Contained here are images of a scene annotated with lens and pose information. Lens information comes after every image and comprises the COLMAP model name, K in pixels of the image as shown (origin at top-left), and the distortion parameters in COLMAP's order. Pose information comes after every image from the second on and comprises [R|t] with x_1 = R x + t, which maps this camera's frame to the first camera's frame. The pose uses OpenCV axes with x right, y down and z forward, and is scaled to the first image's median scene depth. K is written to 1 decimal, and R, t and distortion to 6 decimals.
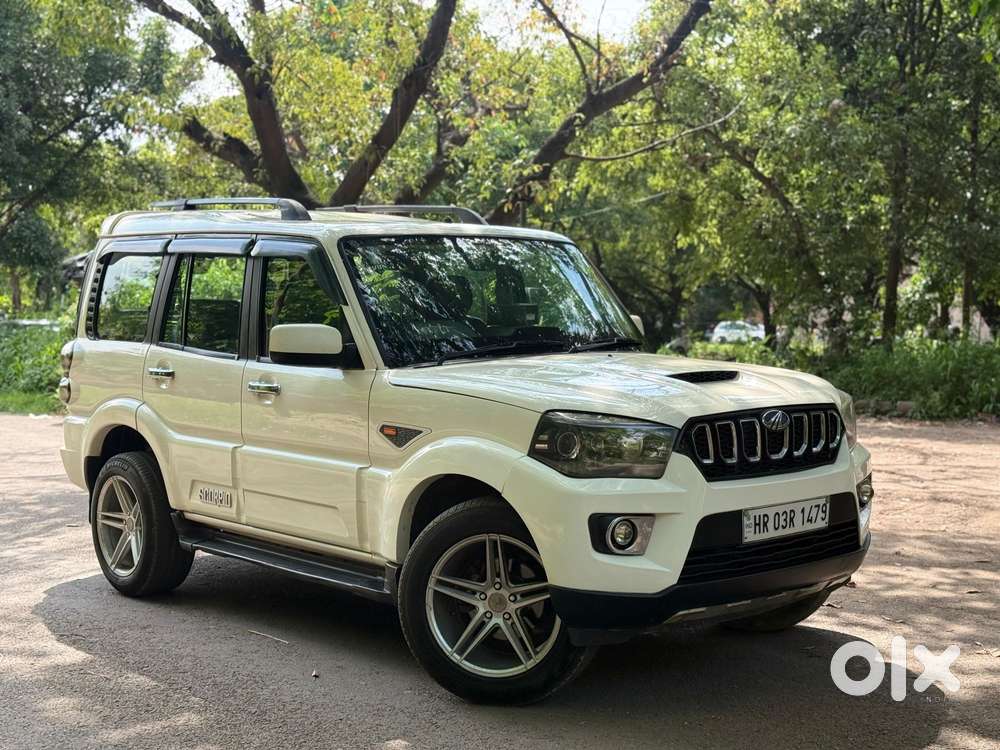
lens RADIAL K [[1443.8, 0, 501.5], [0, 1443.8, 353.8], [0, 0, 1]] dist [0.216659, -0.037392]
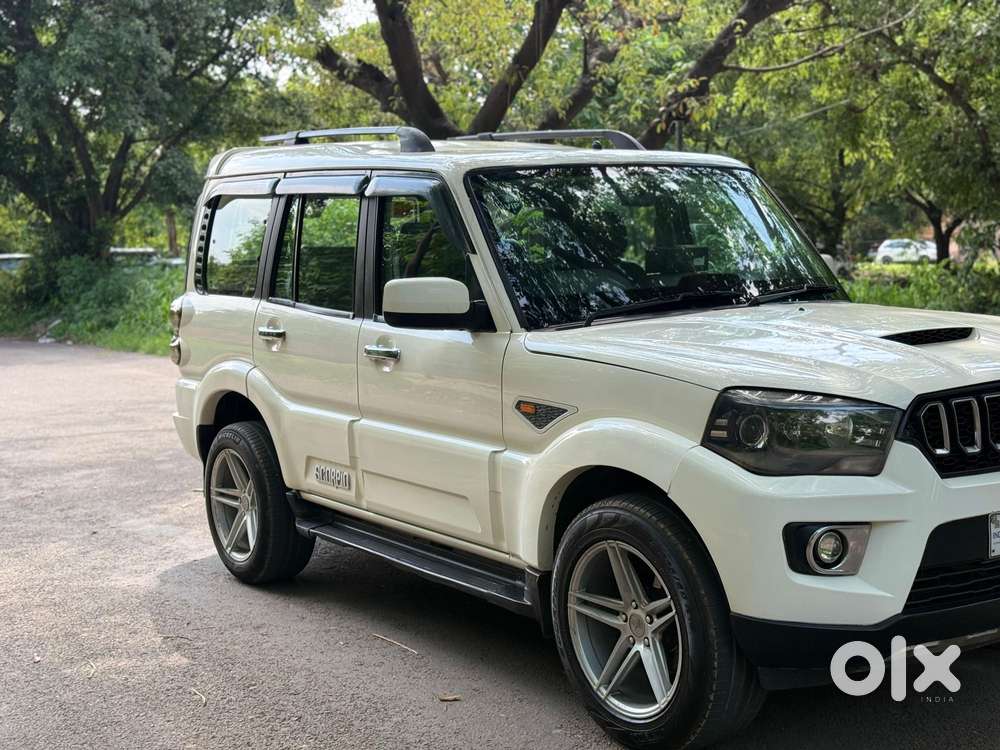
lens RADIAL K [[1407.1, 0, 500.0], [0, 1407.1, 375.0], [0, 0, 1]] dist [0.194349, -0.328113]
pose [[0.994034, -0.015148, -0.108010, -0.004940], [0.022622, 0.997408, 0.068309, -0.016033], [0.106695, -0.070345, 0.991800, 0.162504]]
